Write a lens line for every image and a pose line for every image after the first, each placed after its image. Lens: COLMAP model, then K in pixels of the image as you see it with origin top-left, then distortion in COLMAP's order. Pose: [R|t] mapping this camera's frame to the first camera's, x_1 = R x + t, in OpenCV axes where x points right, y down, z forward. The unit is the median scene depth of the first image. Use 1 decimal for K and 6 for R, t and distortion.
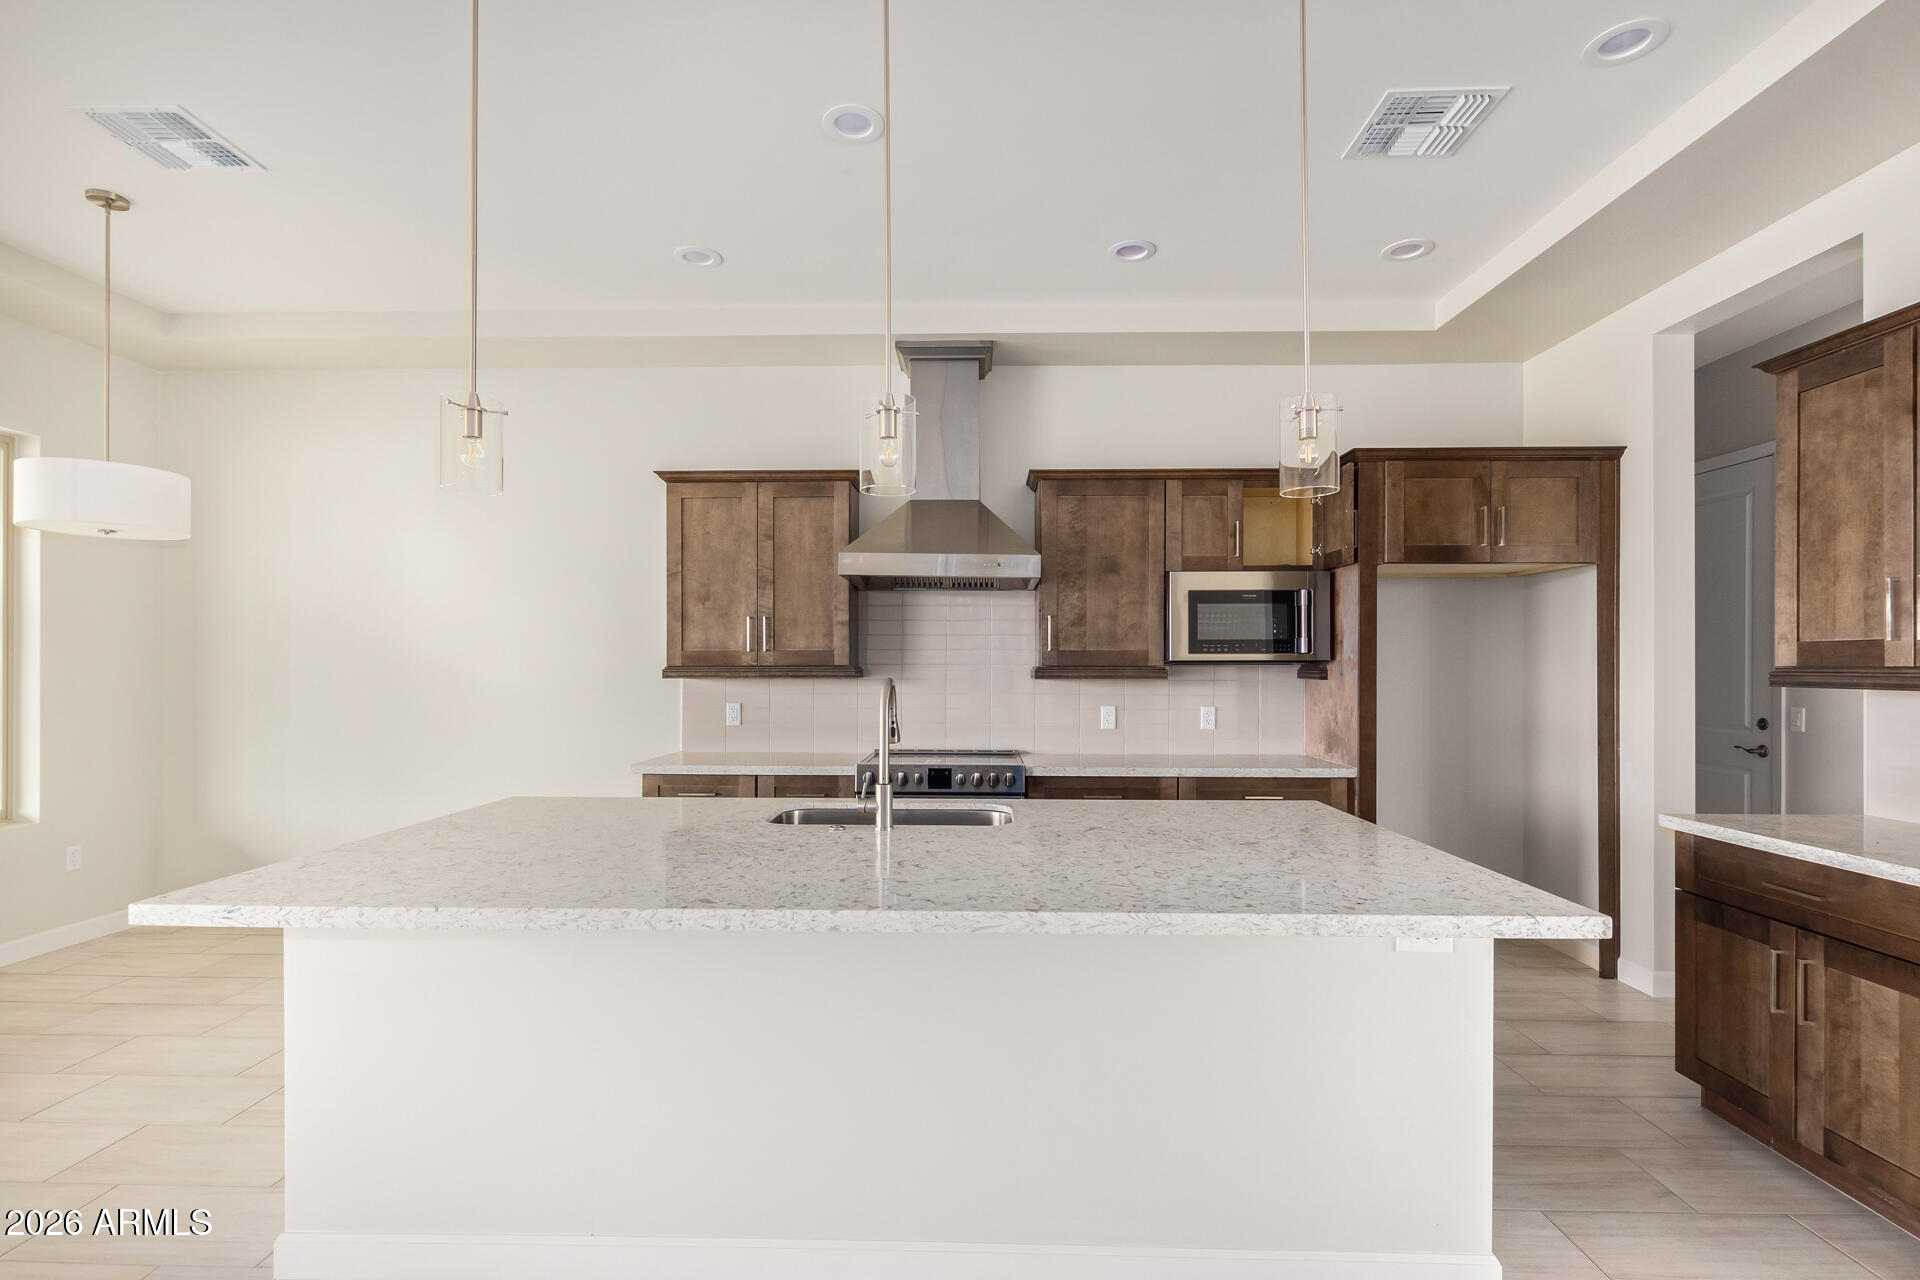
lens RADIAL K [[891.1, 0, 960.6], [0, 891.1, 663.2], [0, 0, 1]] dist [0.008117, -0.004053]
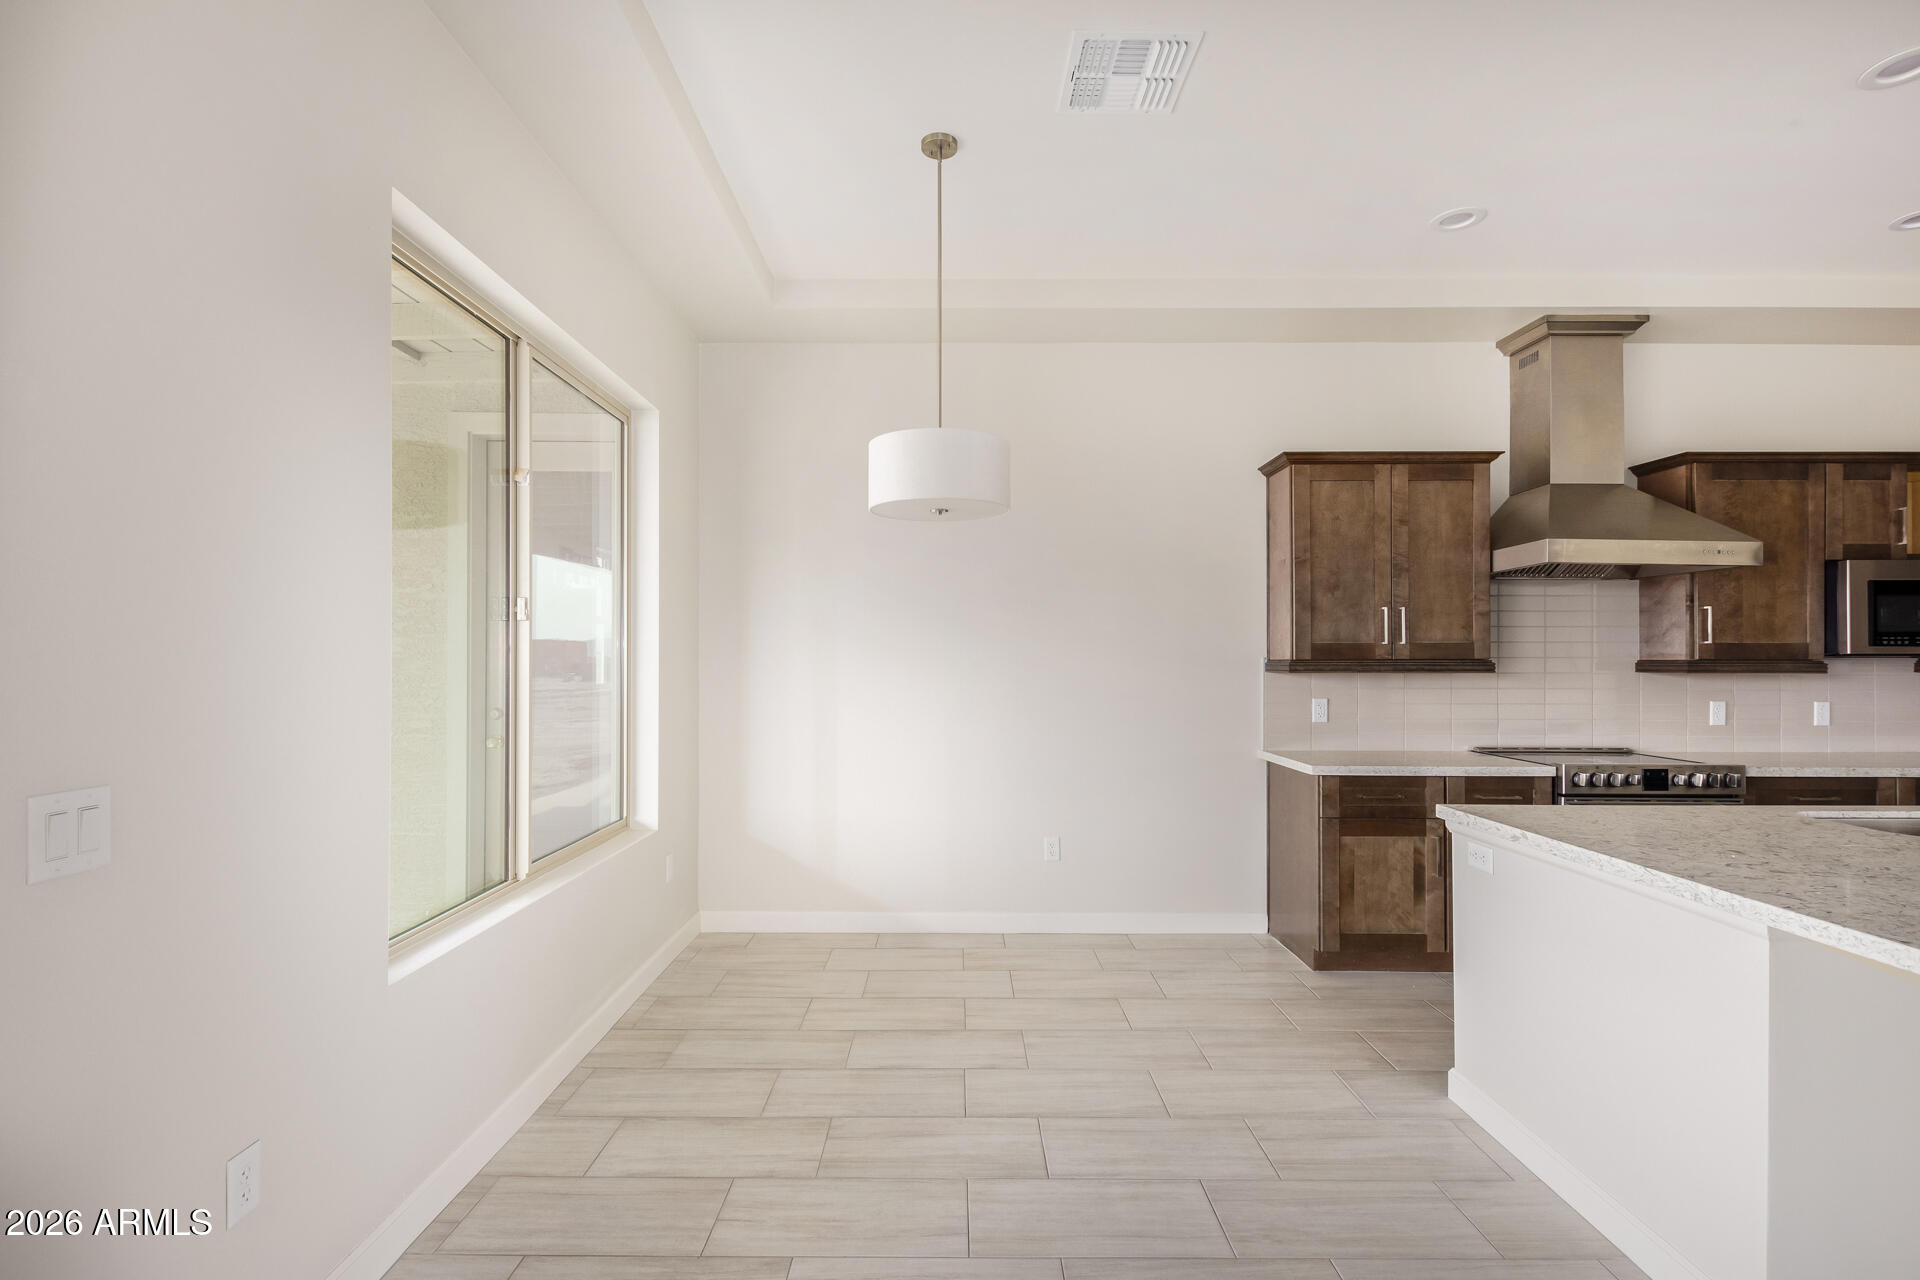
lens RADIAL K [[891.1, 0, 955.9], [0, 891.1, 651.3], [0, 0, 1]] dist [0.008117, -0.004053]
pose [[0.999720, 0.000064, 0.023672, -0.715557], [-0.000012, 0.999998, -0.002212, -0.003469], [-0.023672, 0.002211, 0.999717, 0.072345]]
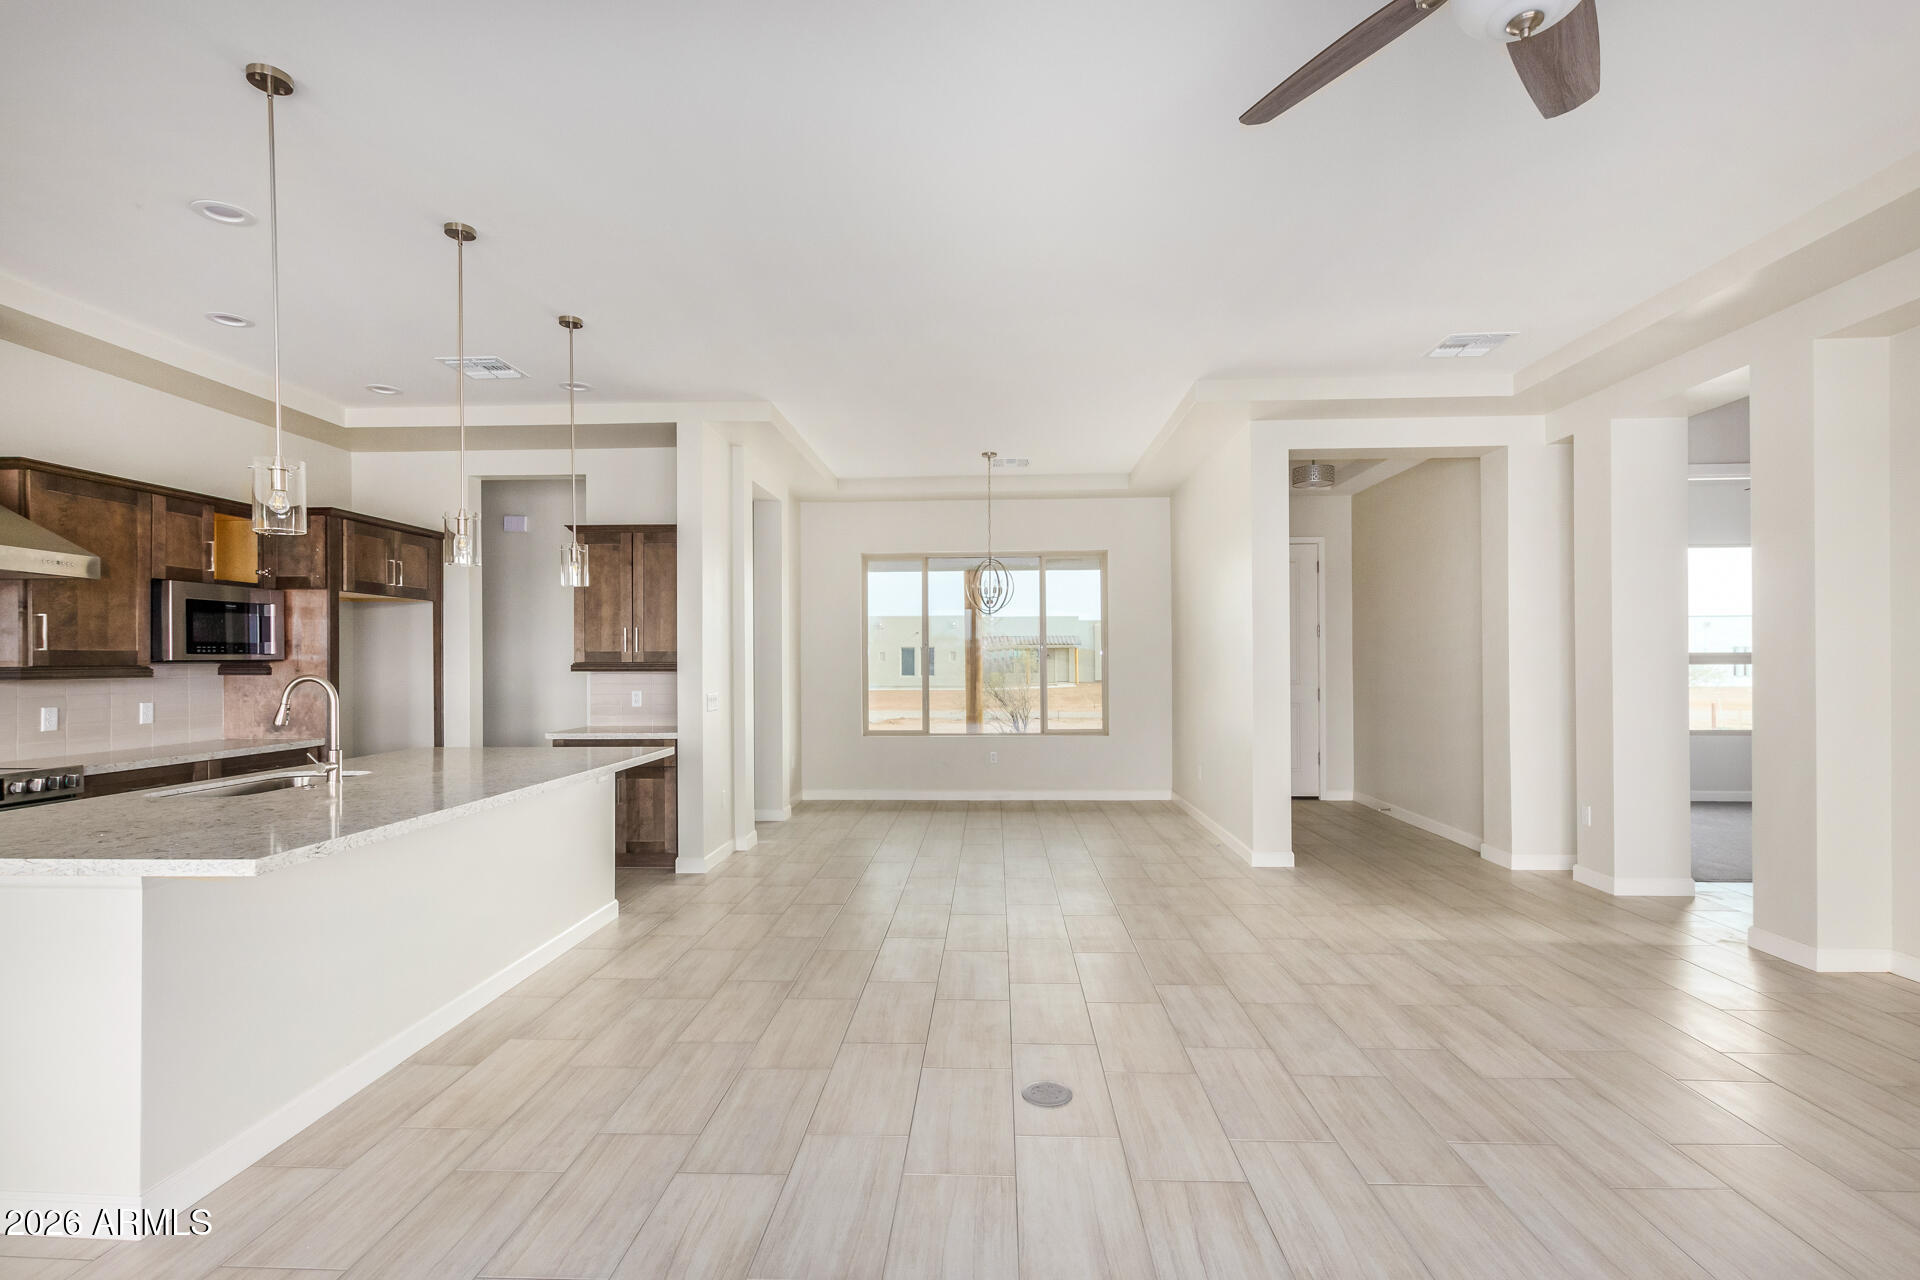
lens RADIAL K [[891.1, 0, 953.7], [0, 891.1, 655.2], [0, 0, 1]] dist [0.008117, -0.004053]
pose [[0.027039, 0.002257, 0.999632, -0.832707], [0.001327, 0.999996, -0.002293, -0.005146], [-0.999633, 0.001388, 0.027036, -0.006056]]
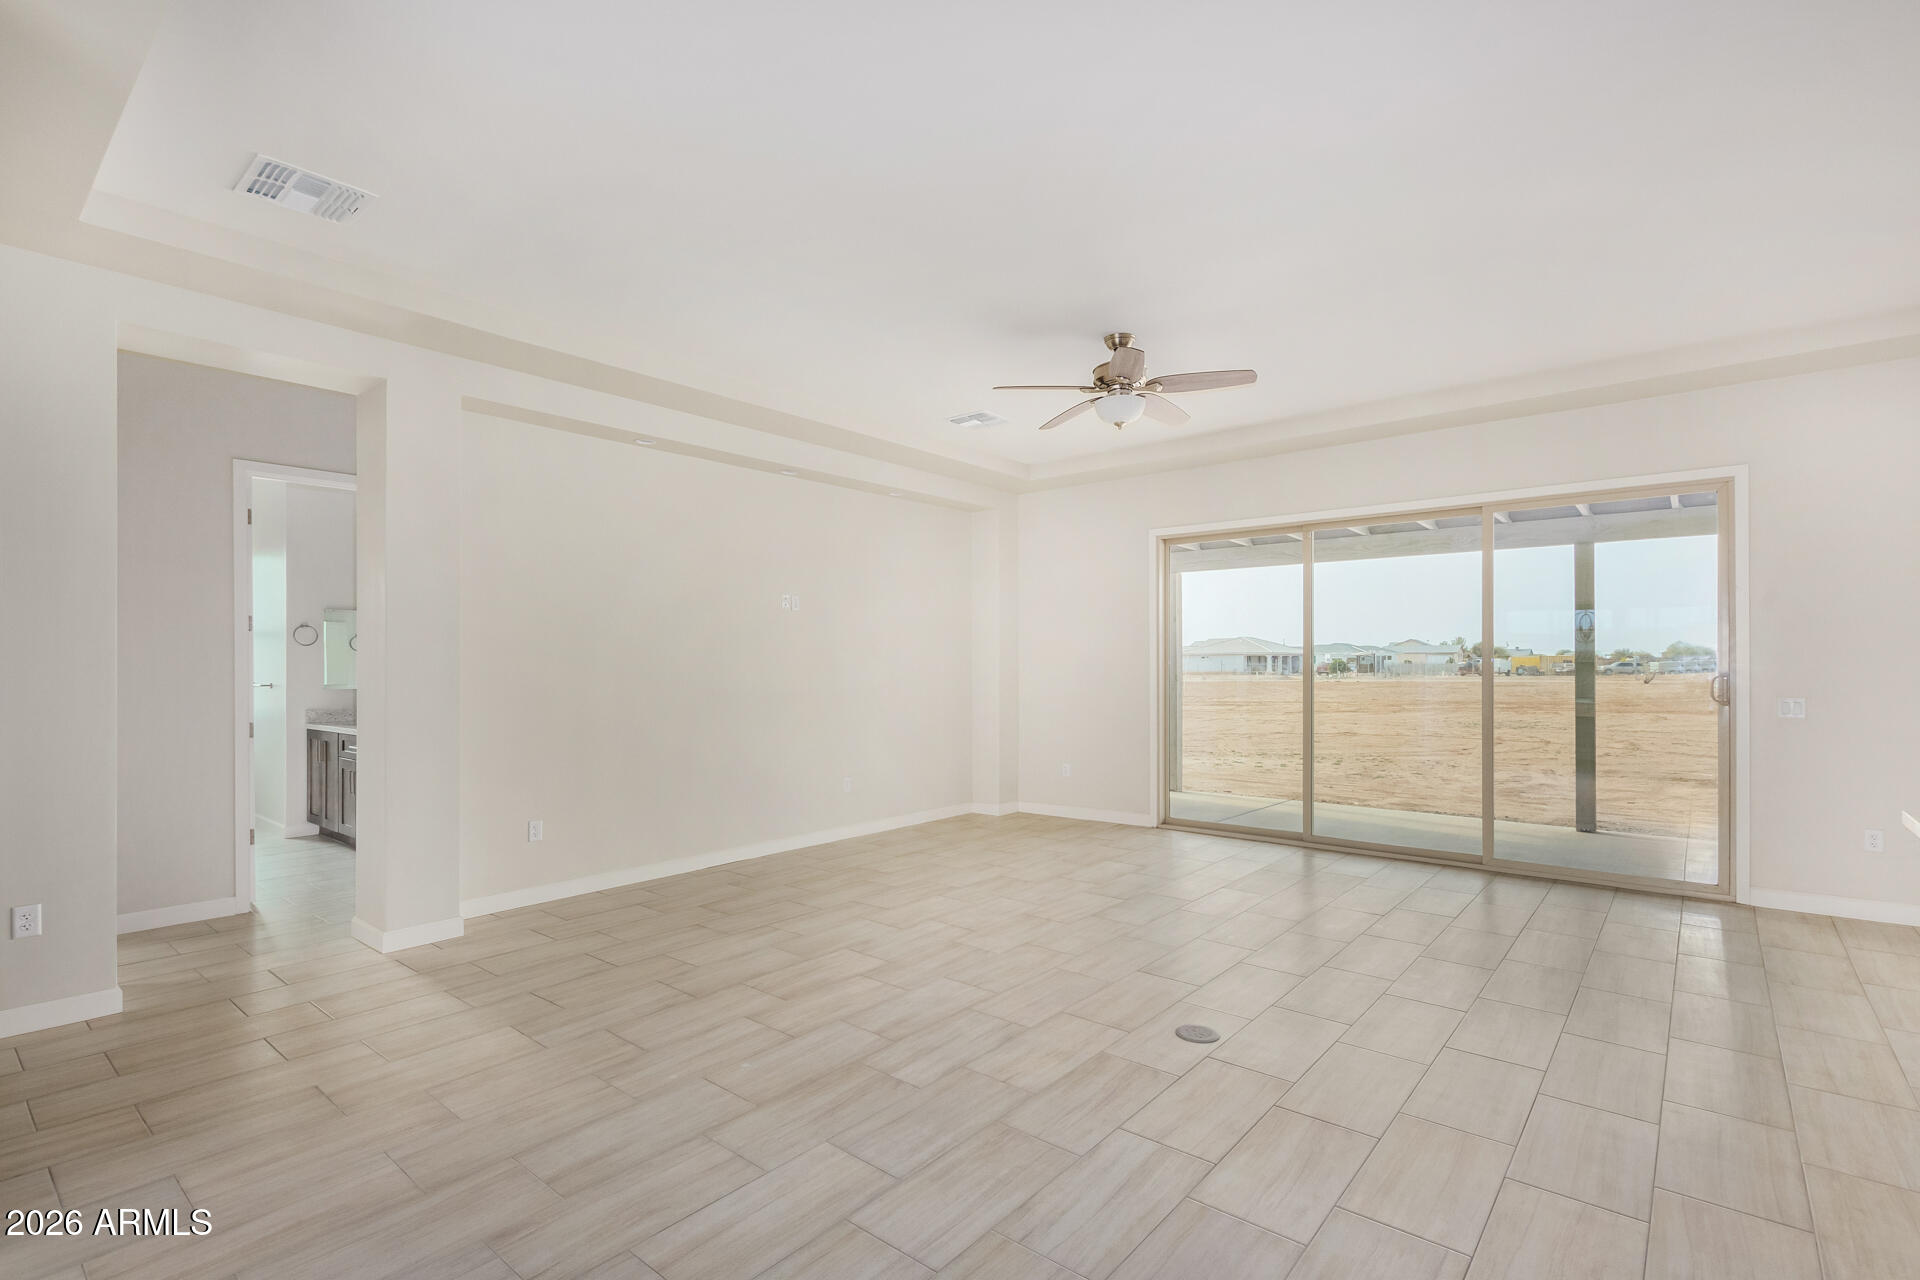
lens RADIAL K [[891.1, 0, 957.4], [0, 891.1, 670.3], [0, 0, 1]] dist [0.008117, -0.004053]
pose [[-0.624487, 0.004728, -0.781021, 0.540795], [0.004432, 0.999987, 0.002510, 0.001179], [0.781022, -0.001894, -0.624500, 0.259335]]
